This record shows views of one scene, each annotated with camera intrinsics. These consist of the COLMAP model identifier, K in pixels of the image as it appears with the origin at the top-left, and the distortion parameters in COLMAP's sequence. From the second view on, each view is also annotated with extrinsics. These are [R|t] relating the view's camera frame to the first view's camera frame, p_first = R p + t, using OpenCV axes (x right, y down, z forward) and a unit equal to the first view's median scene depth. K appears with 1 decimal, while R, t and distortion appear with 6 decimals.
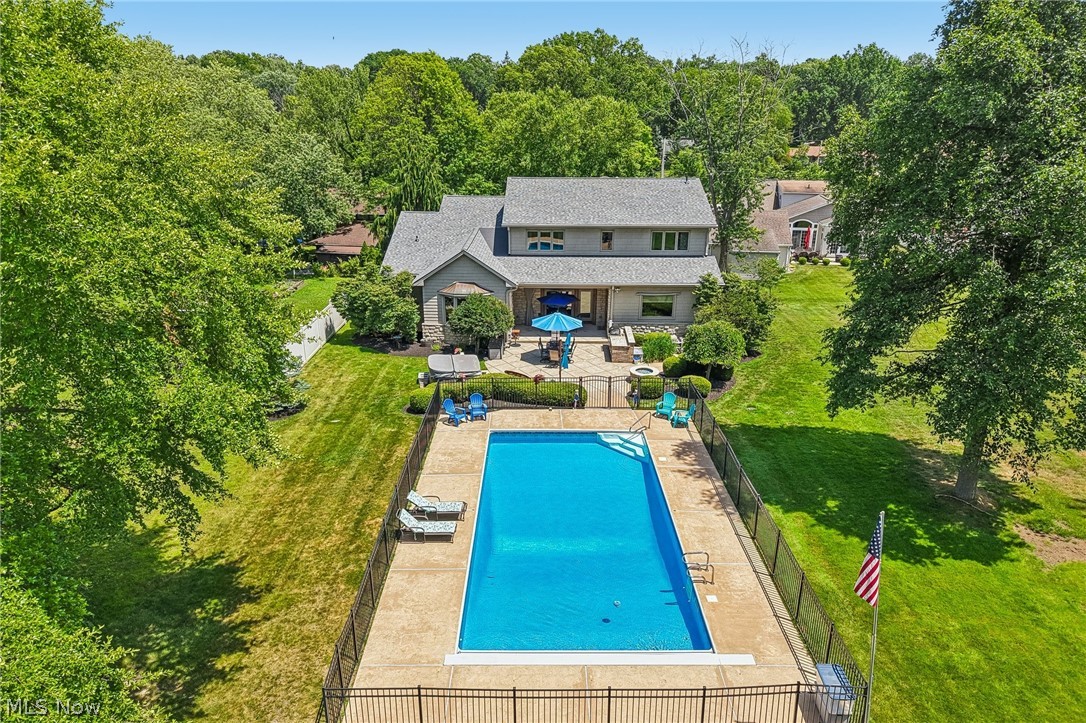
lens RADIAL K [[727.6, 0, 543.0], [0, 727.6, 361.5], [0, 0, 1]] dist [0.004185, 0.000566]
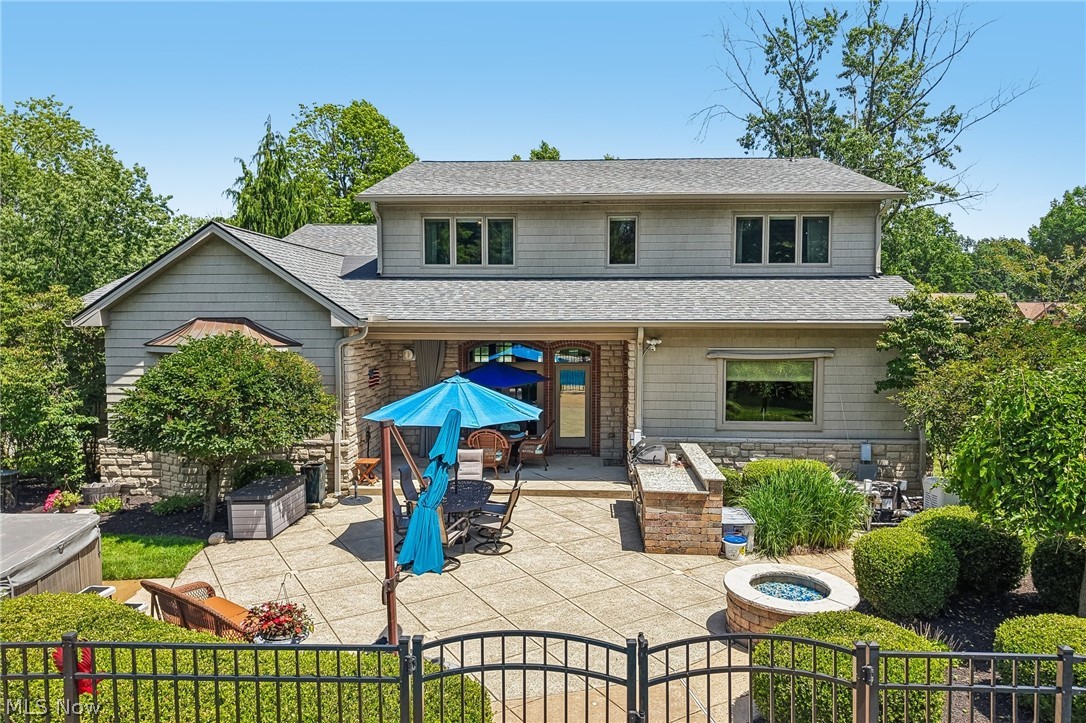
lens RADIAL K [[704.1, 0, 543.0], [0, 704.1, 361.5], [0, 0, 1]] dist [0.040293, 0.000598]
pose [[0.999096, -0.004899, -0.042226, 0.066517], [-0.006903, 0.961457, -0.274868, 0.005565], [0.041945, 0.274911, 0.960554, 0.710829]]
